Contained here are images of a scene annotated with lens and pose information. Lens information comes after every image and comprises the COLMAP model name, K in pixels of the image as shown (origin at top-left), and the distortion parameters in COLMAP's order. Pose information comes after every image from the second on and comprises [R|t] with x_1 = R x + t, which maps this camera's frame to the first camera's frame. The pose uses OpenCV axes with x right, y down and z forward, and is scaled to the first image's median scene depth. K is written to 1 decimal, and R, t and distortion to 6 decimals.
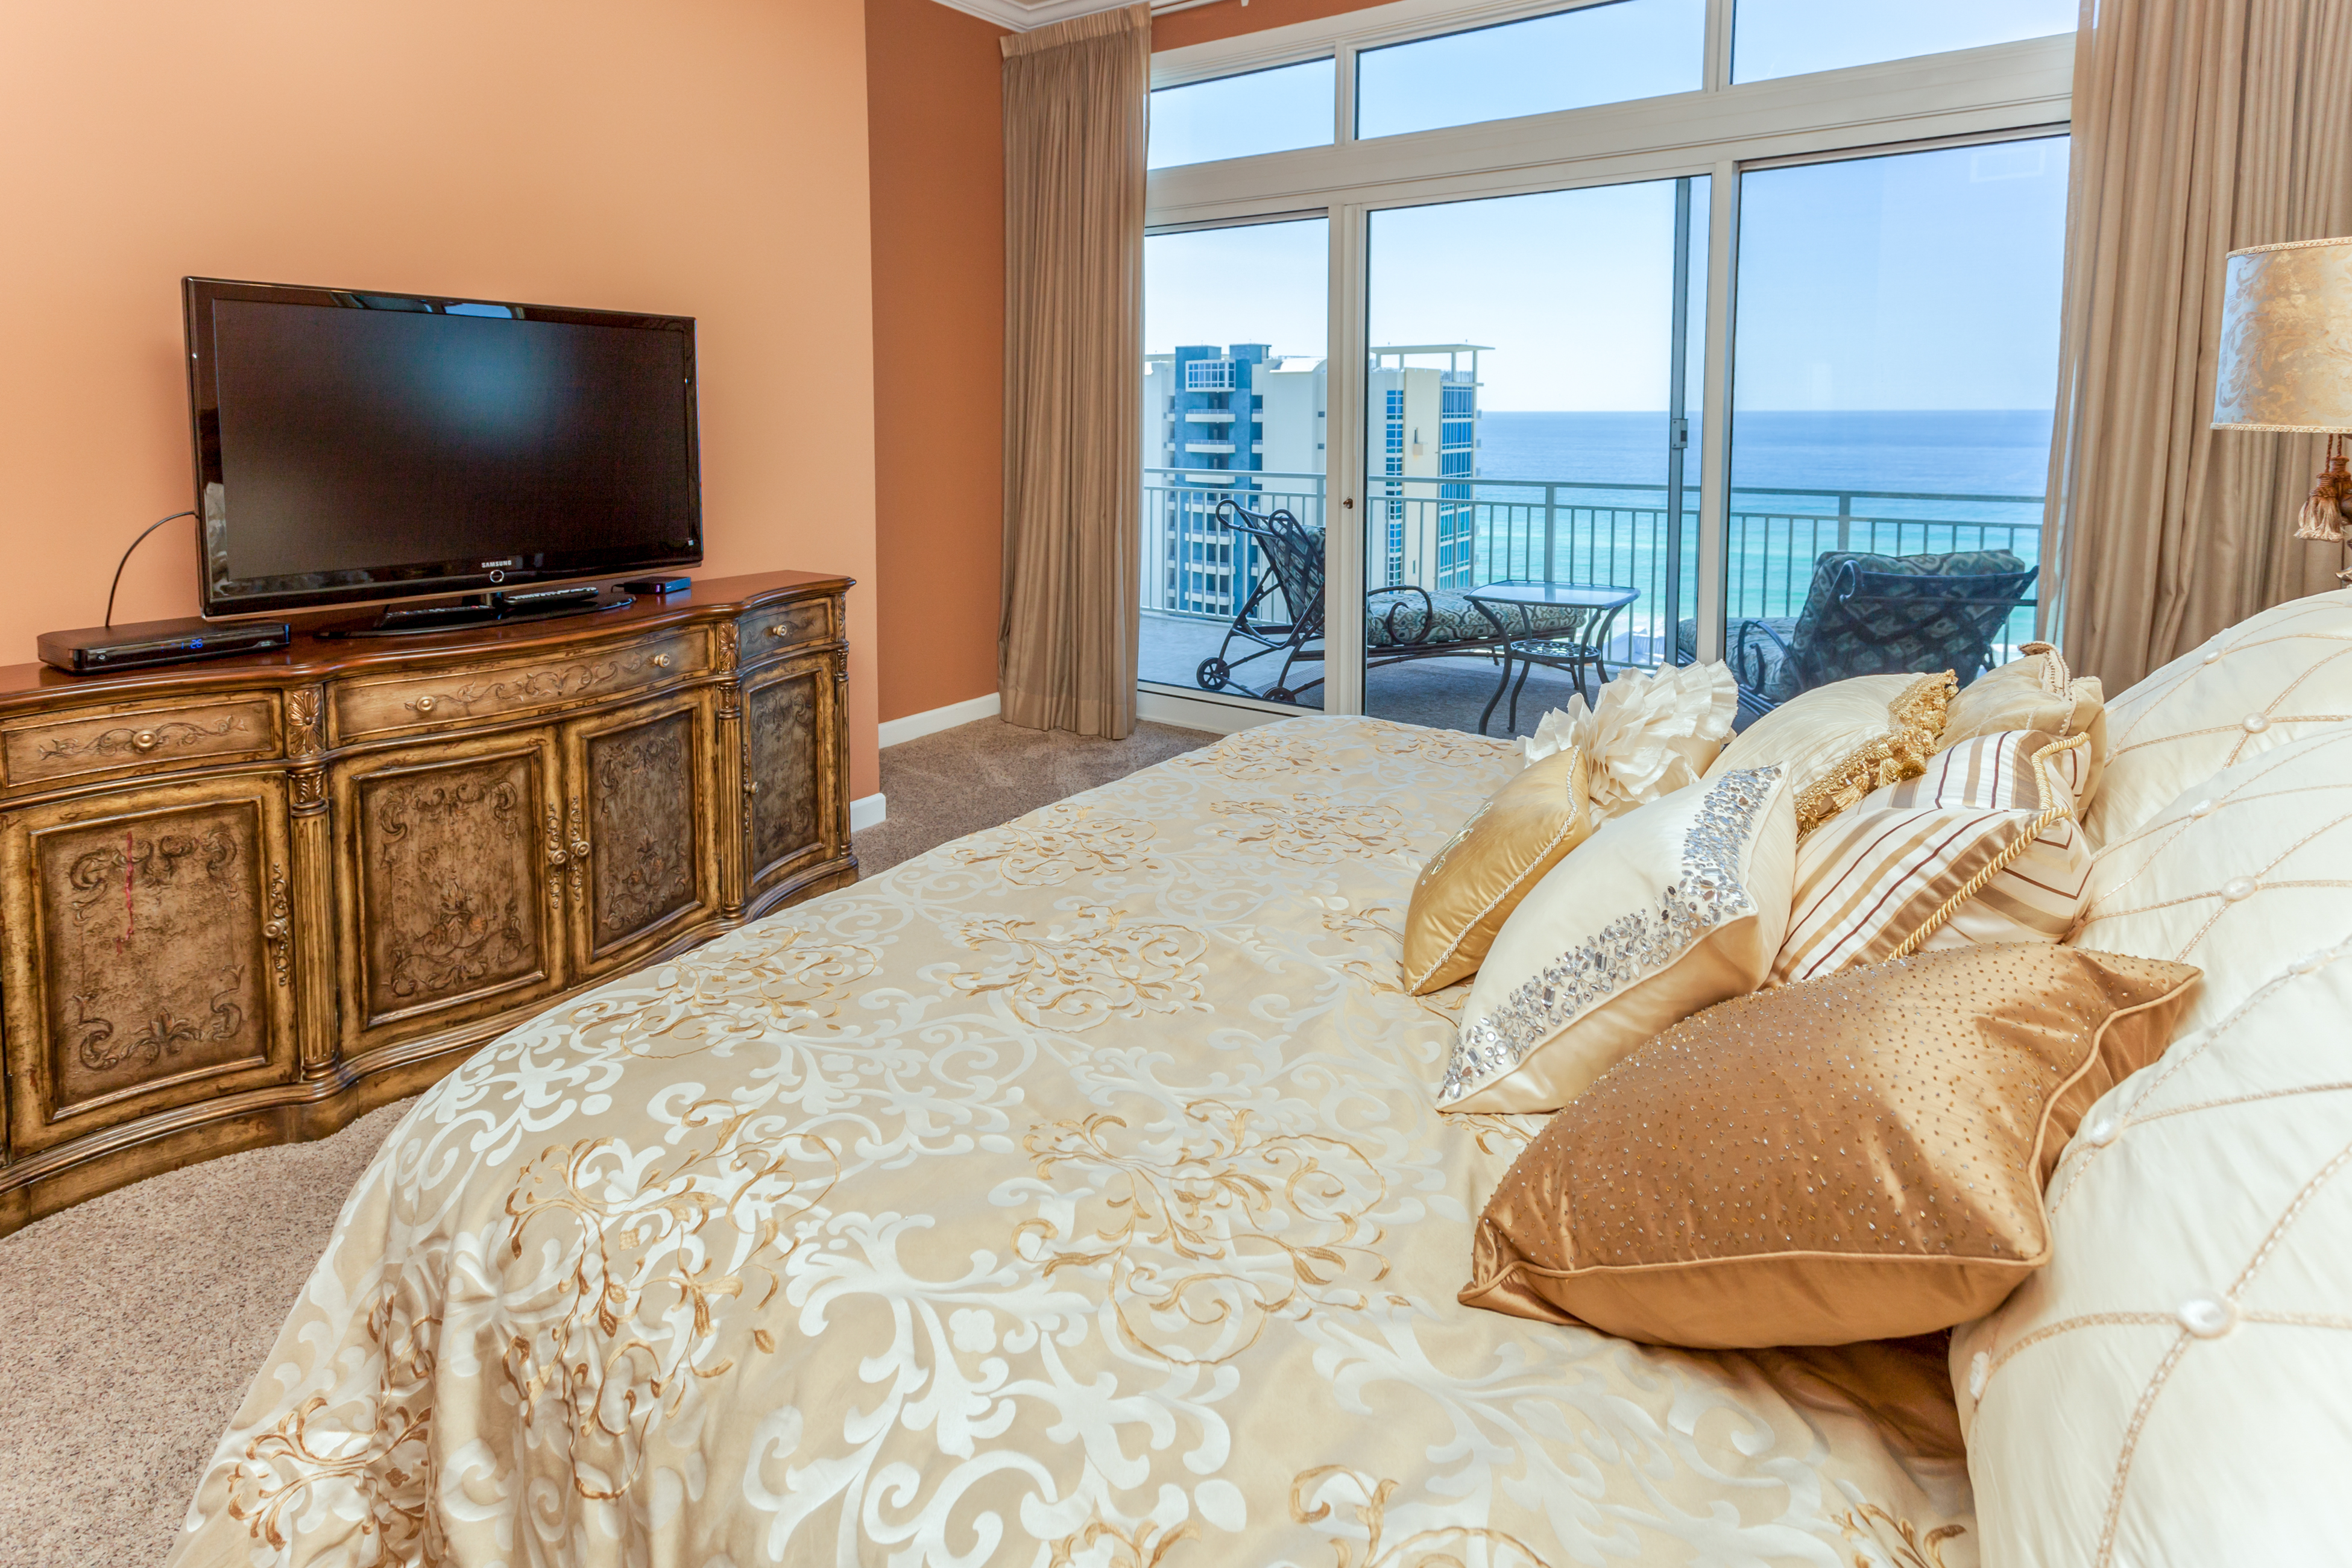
lens RADIAL K [[1186.3, 0, 1164.2], [0, 1186.3, 735.5], [0, 0, 1]] dist [0.003236, 0.026531]
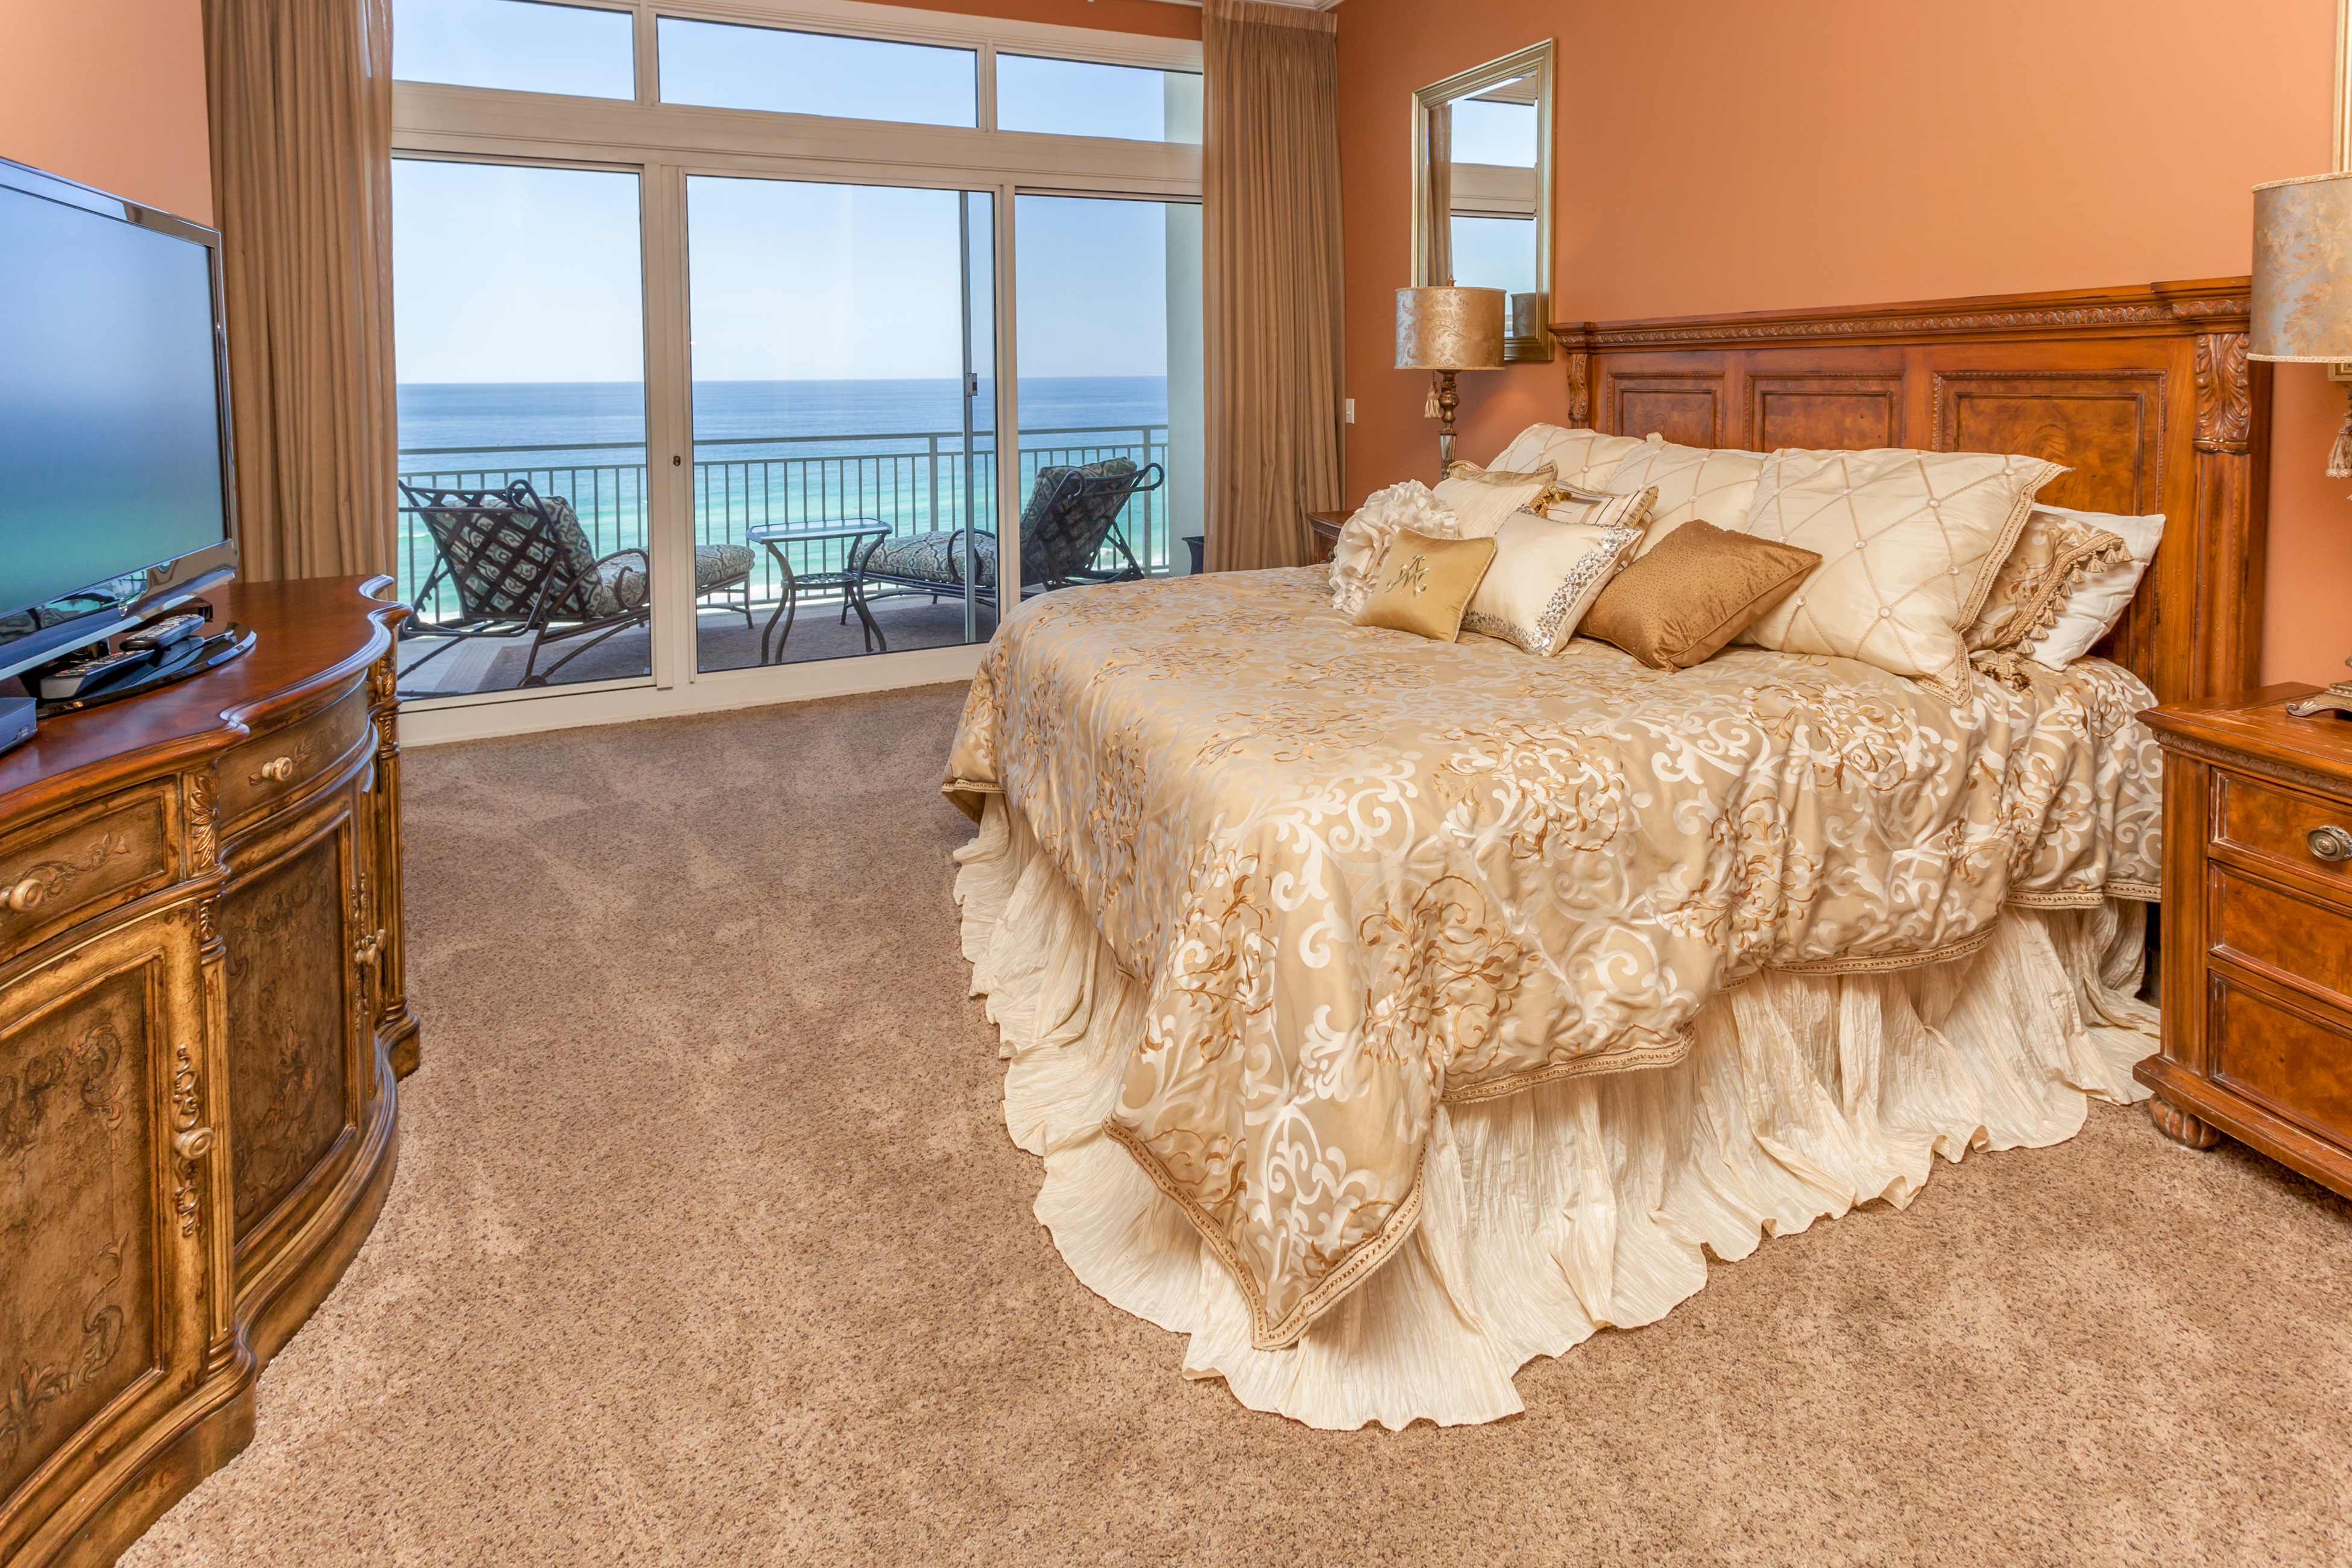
lens RADIAL K [[1139.2, 0, 1176.0], [0, 1139.2, 784.0], [0, 0, 1]] dist [0.001681, 0.023141]
pose [[0.531002, -0.290566, 0.795995, -0.844979], [0.237297, 0.952775, 0.189498, -0.020818], [-0.813466, 0.088263, 0.574876, 0.159154]]
